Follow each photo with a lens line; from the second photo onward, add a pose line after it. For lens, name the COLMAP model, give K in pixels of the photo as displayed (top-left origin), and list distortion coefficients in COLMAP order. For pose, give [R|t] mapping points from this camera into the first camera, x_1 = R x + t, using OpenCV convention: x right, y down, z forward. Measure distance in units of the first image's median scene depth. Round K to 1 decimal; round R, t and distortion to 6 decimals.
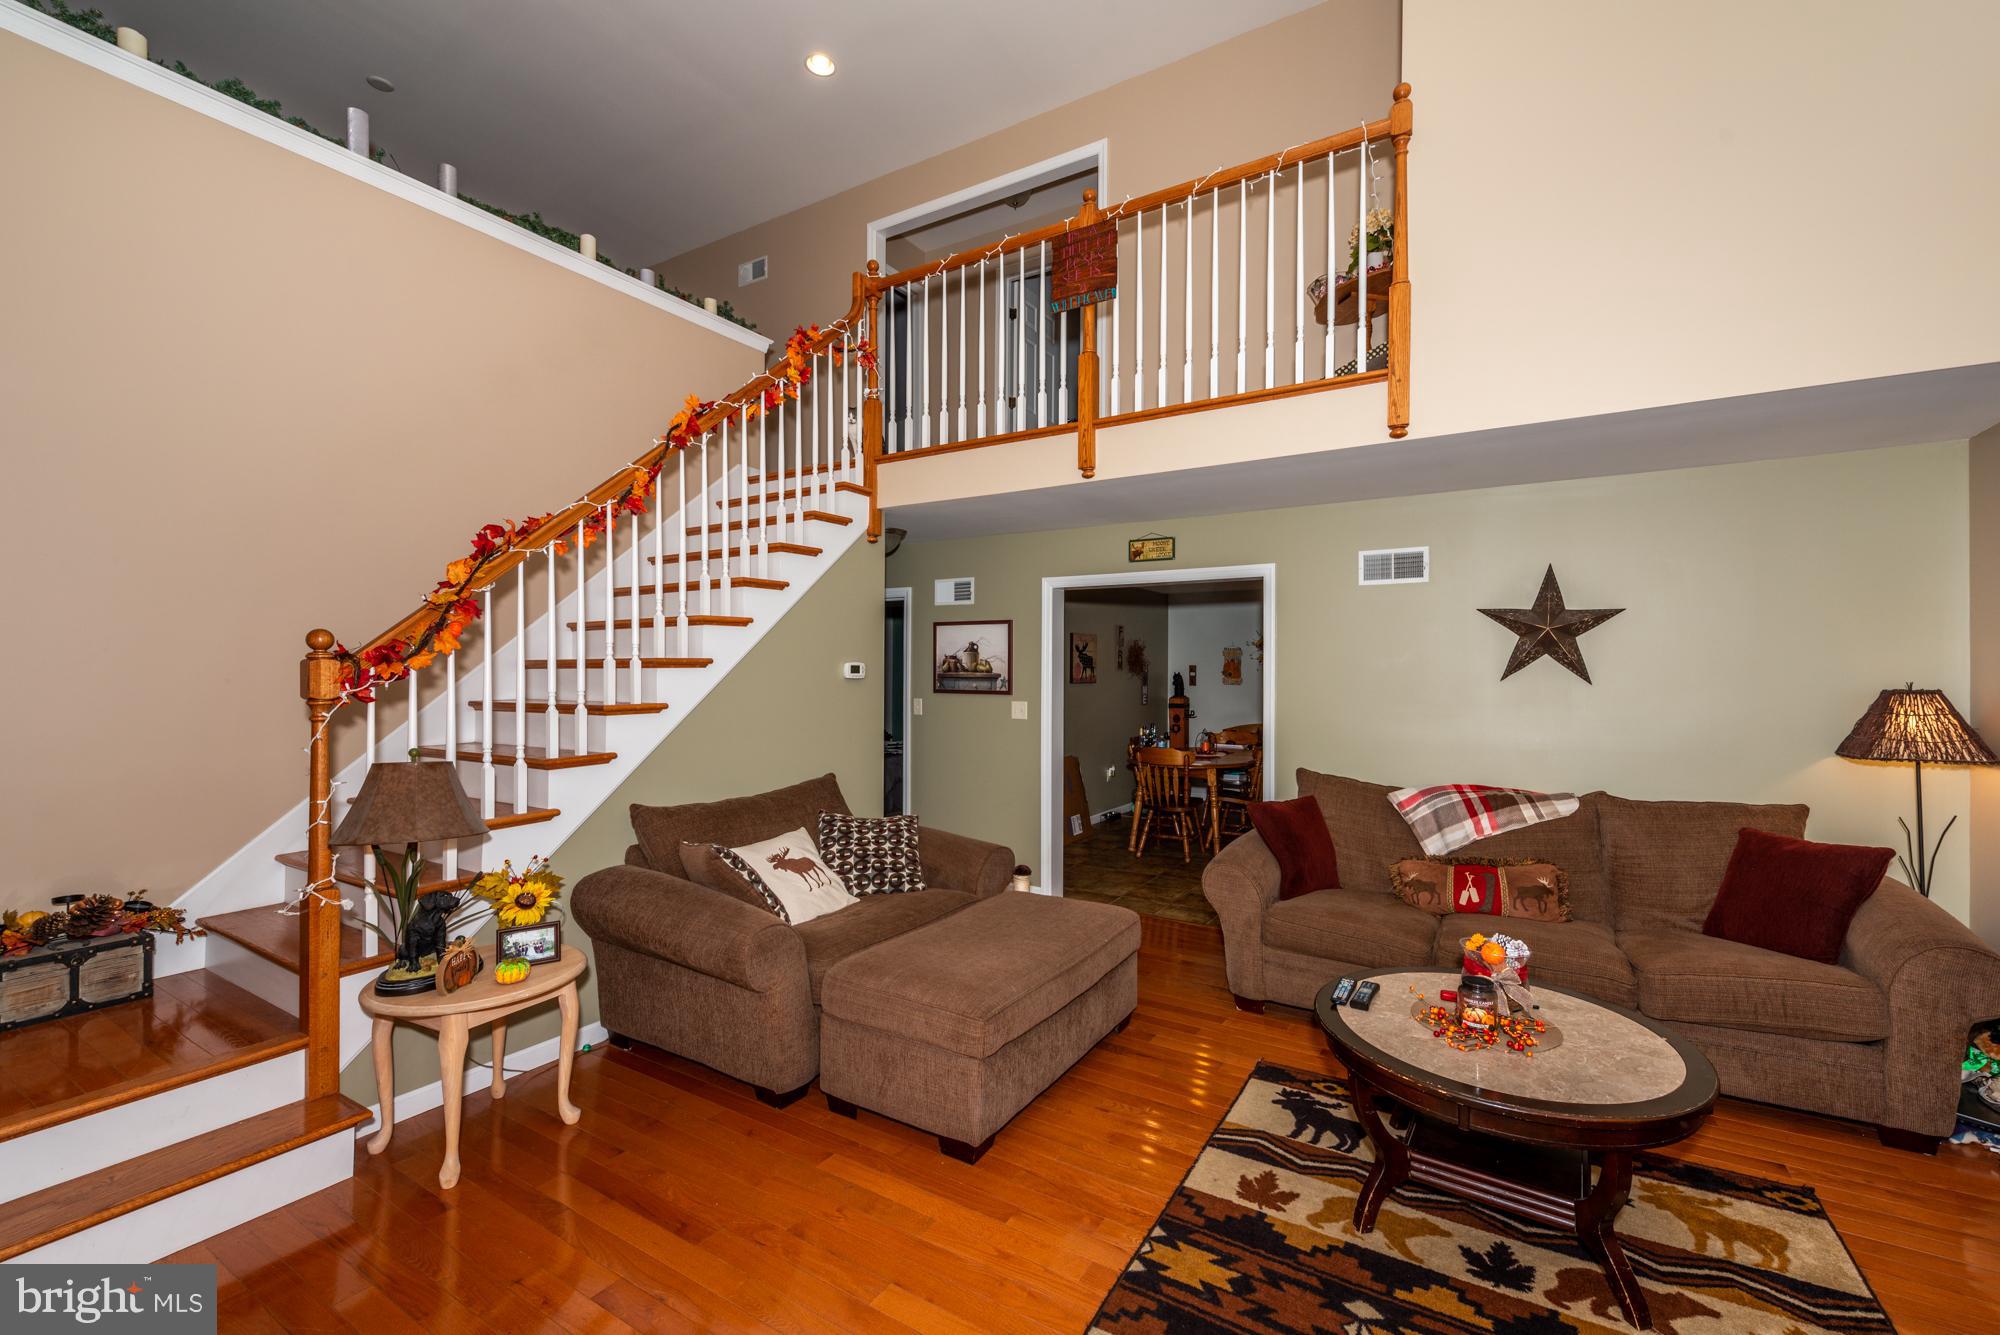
lens RADIAL K [[836.8, 0, 999.6], [0, 836.8, 672.3], [0, 0, 1]] dist [0.009397, -0.000430]
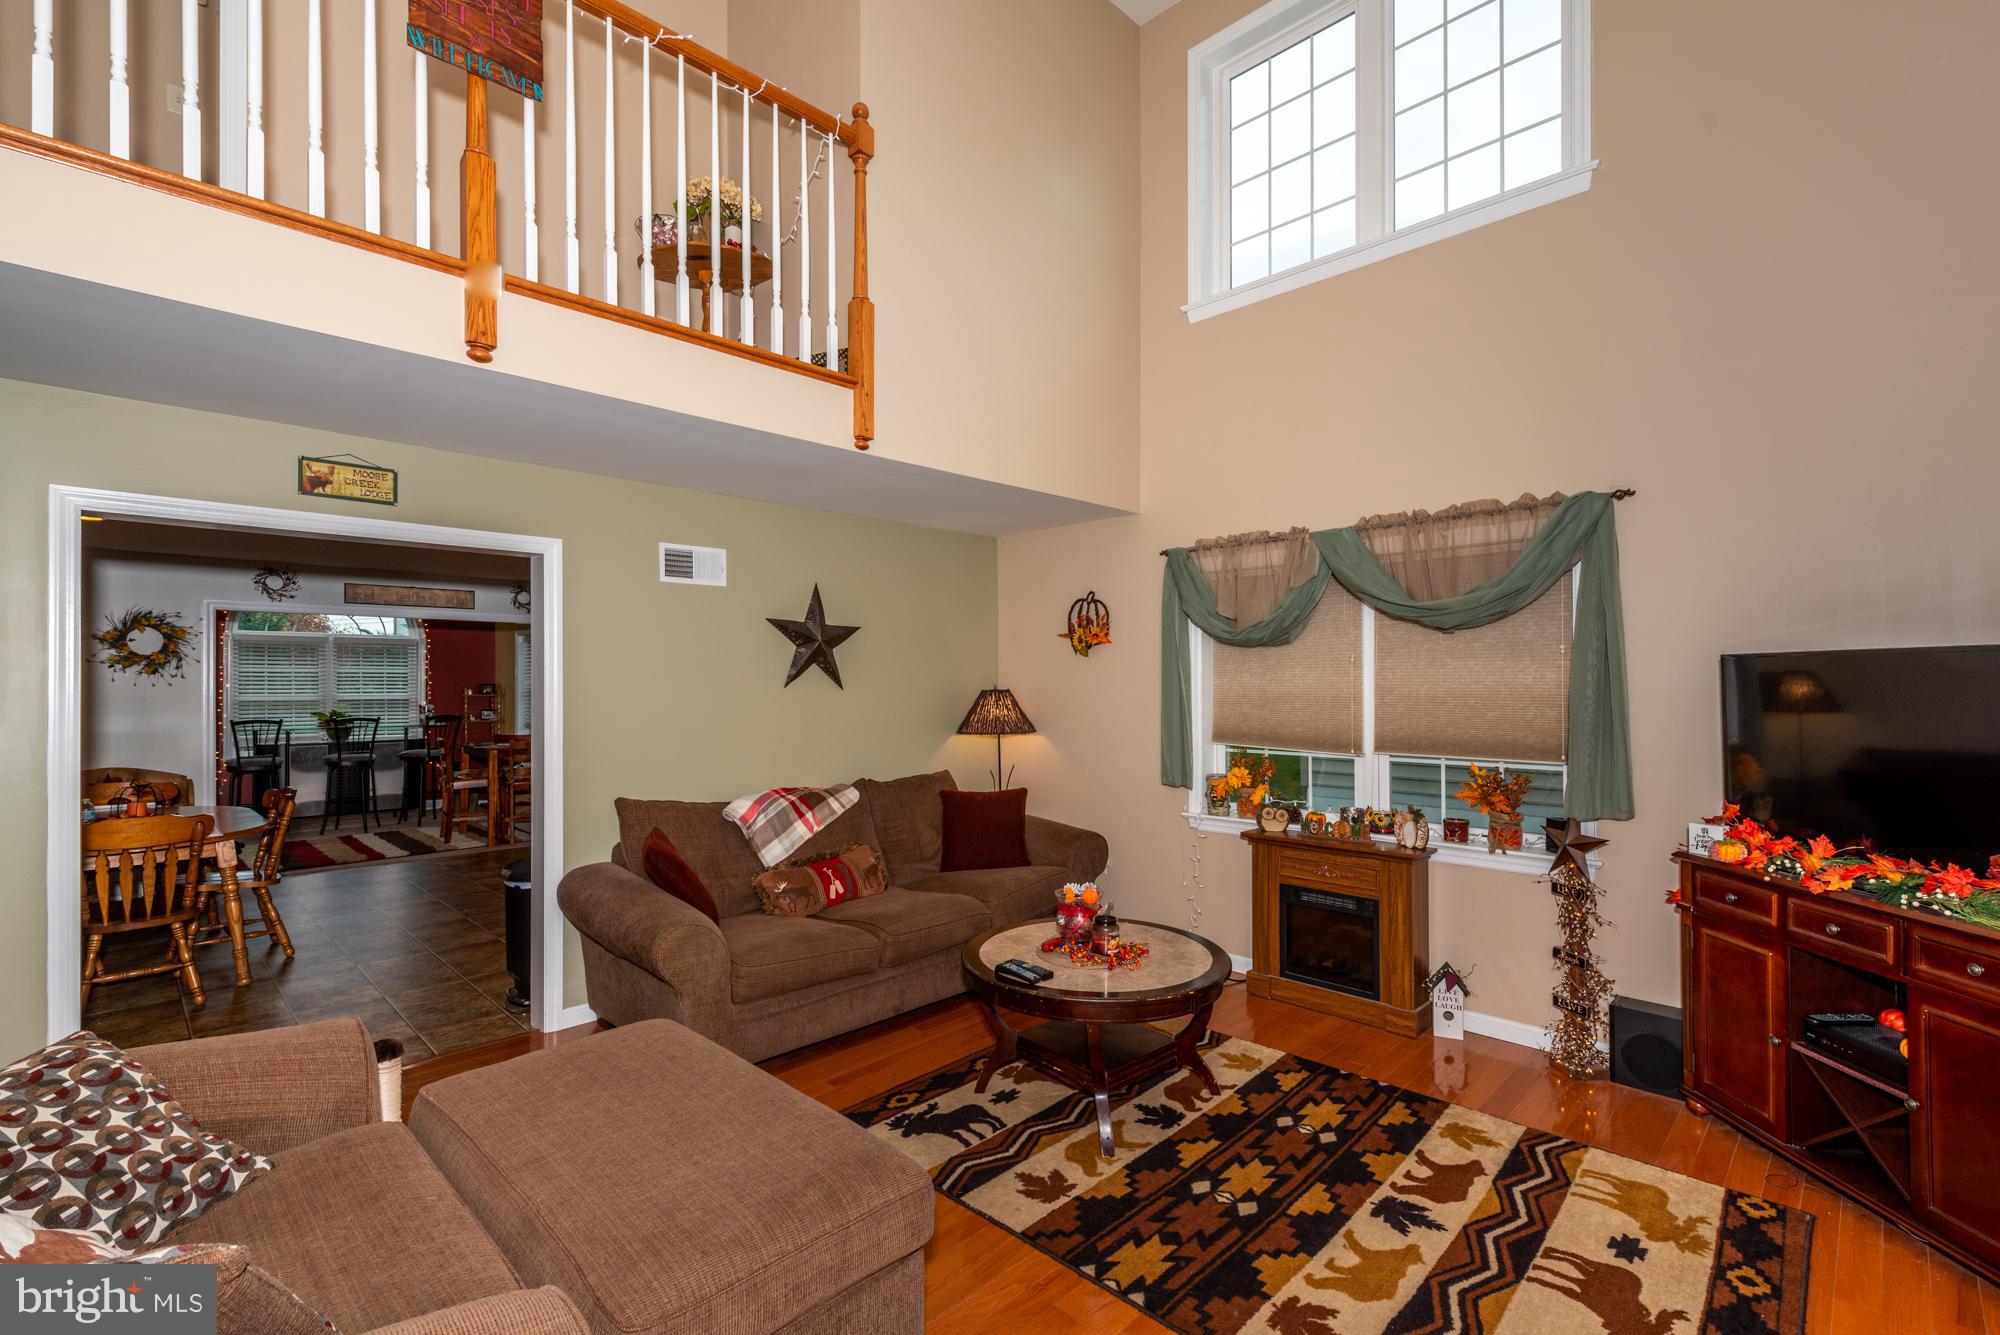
lens RADIAL K [[899.4, 0, 1011.8], [0, 899.4, 683.0], [0, 0, 1]] dist [0.010856, -0.000939]
pose [[0.211888, -0.005161, 0.977280, -0.549443], [0.005699, 0.999976, 0.004045, 0.001805], [-0.977277, 0.004712, 0.211912, 0.582268]]
